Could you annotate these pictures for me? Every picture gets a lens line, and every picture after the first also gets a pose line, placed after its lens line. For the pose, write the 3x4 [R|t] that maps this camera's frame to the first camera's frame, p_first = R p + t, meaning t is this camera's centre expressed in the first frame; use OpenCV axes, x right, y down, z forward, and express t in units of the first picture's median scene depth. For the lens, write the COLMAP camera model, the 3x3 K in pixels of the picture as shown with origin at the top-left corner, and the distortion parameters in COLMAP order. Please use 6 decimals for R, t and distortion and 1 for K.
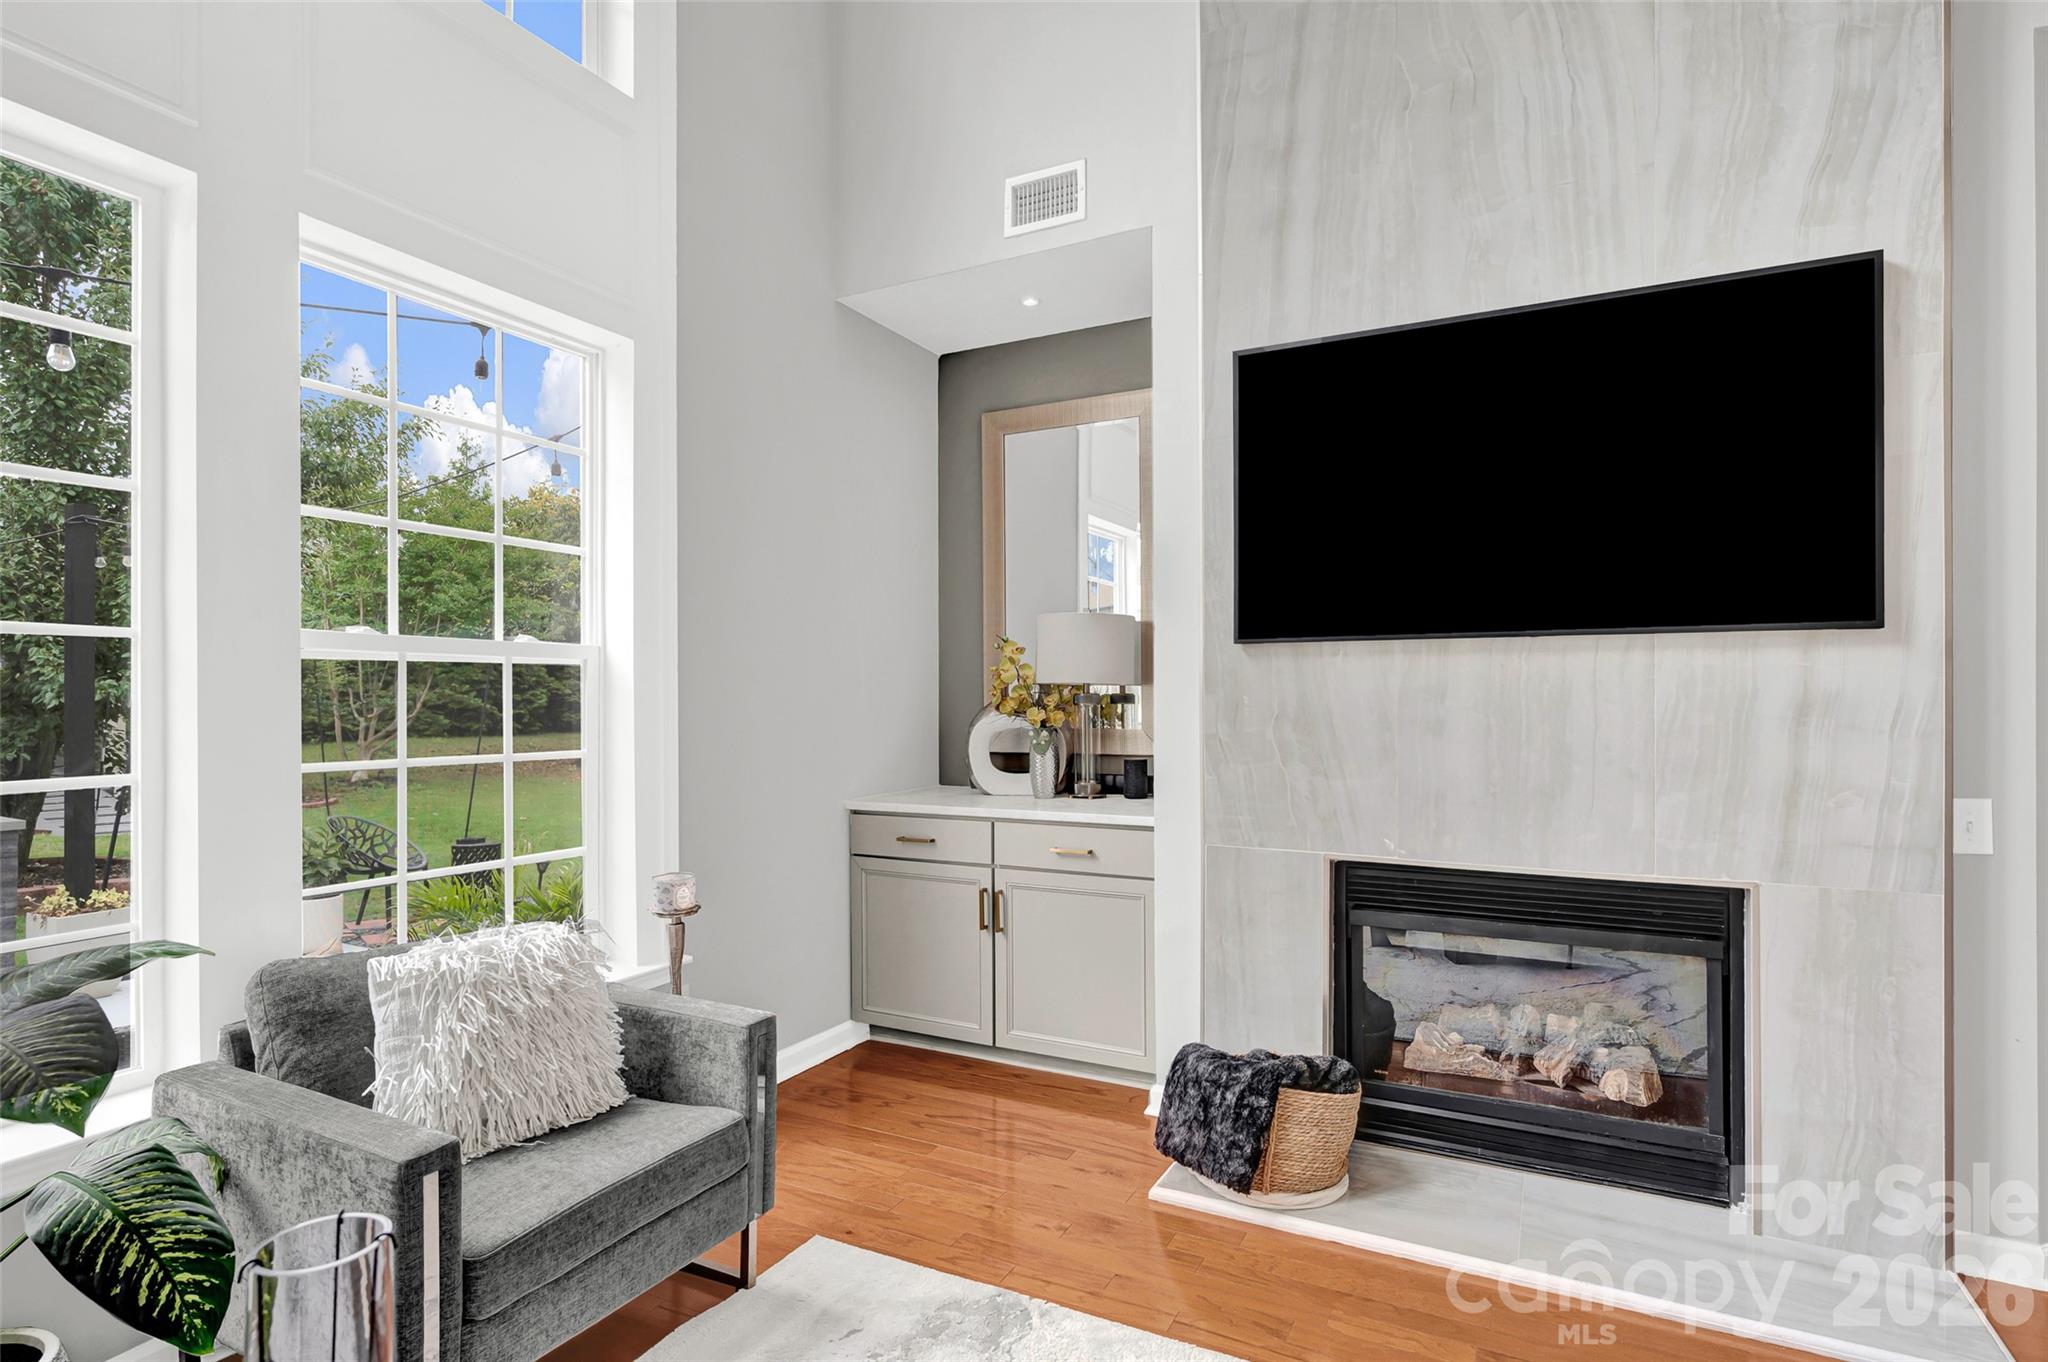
lens RADIAL K [[1017.9, 0, 1029.8], [0, 1017.9, 697.1], [0, 0, 1]] dist [-0.005467, -0.000122]
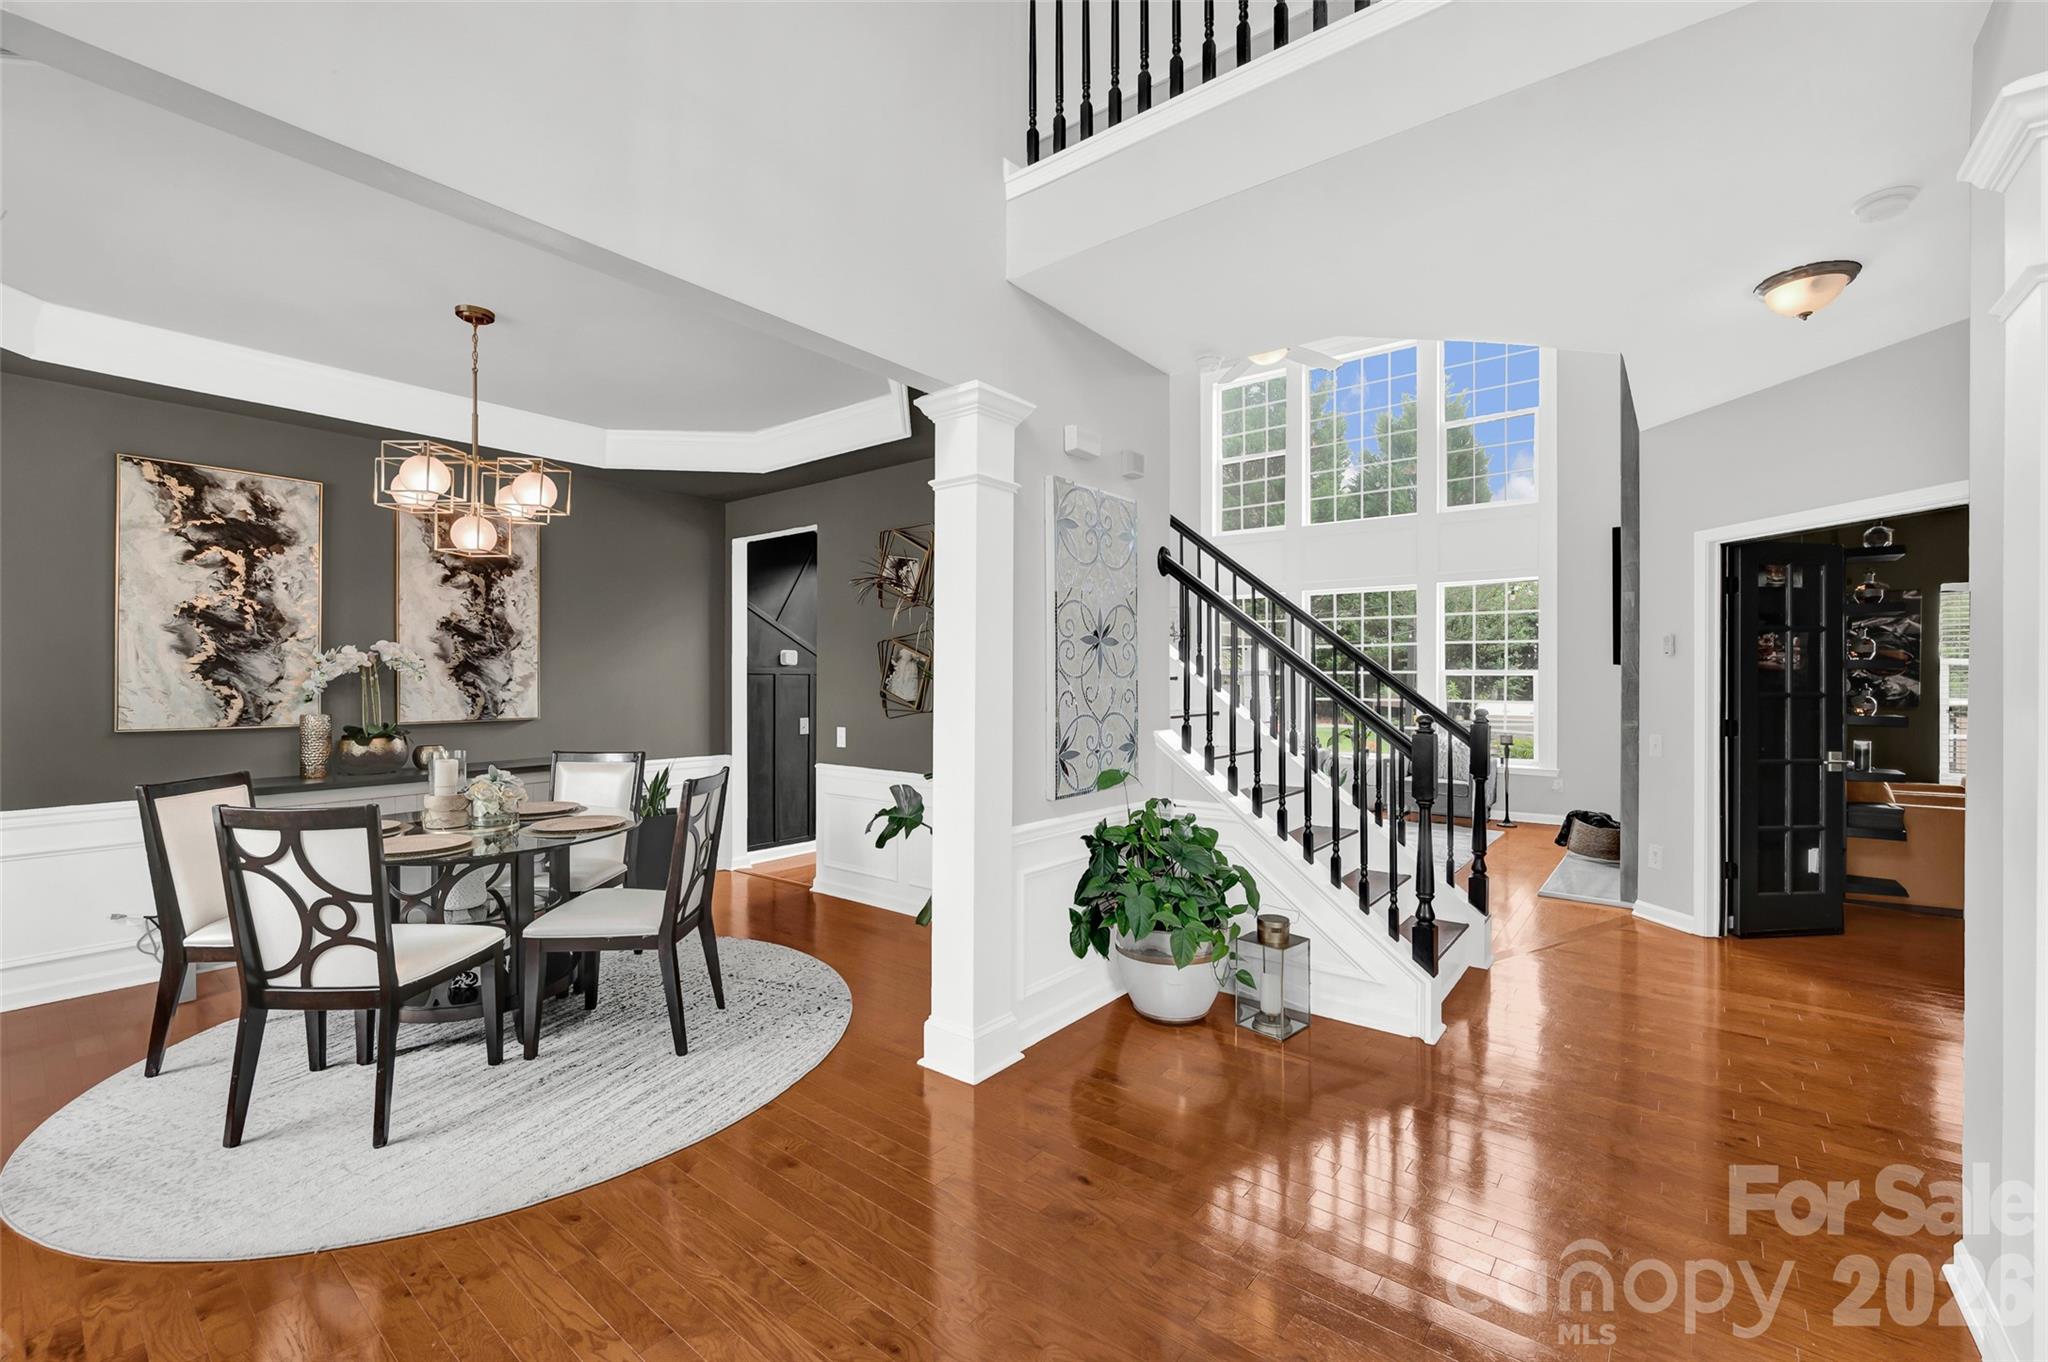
lens RADIAL K [[855.7, 0, 1019.5], [0, 855.7, 680.1], [0, 0, 1]] dist [0.001858, -0.002307]
pose [[-0.176307, 0.001715, -0.984334, 2.695087], [-0.002528, 0.999994, 0.002195, -0.022217], [0.984332, 0.002875, -0.176301, -0.154300]]
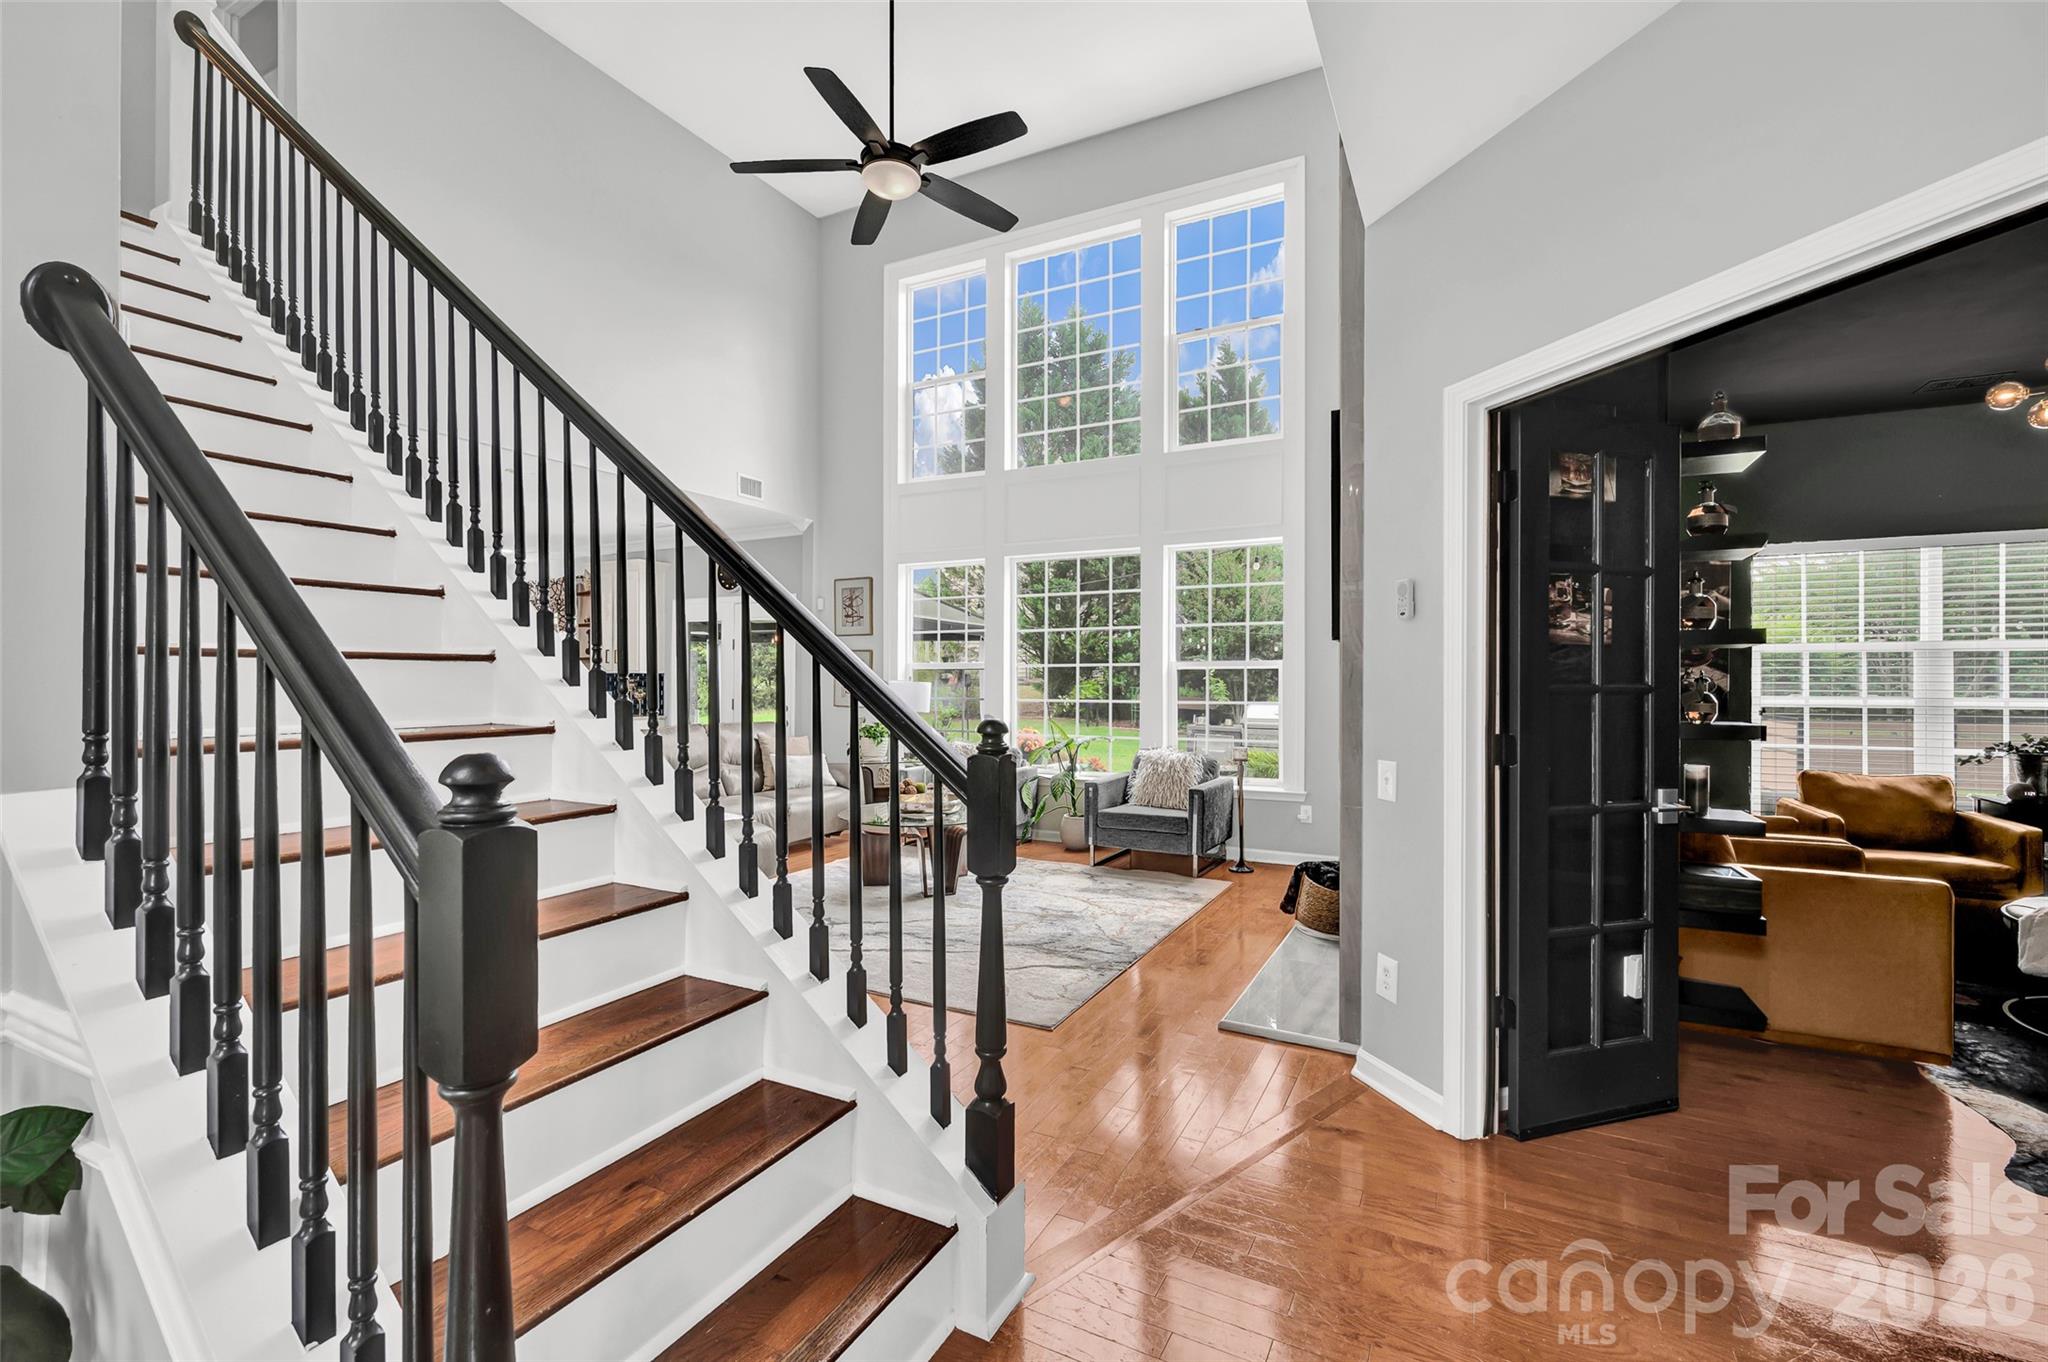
lens RADIAL K [[855.7, 0, 1024.8], [0, 855.7, 683.5], [0, 0, 1]] dist [0.001858, -0.002307]
pose [[0.000440, 0.002851, -0.999996, 1.750768], [-0.003416, 0.999990, 0.002850, -0.000611], [0.999994, 0.003415, 0.000449, 0.387165]]
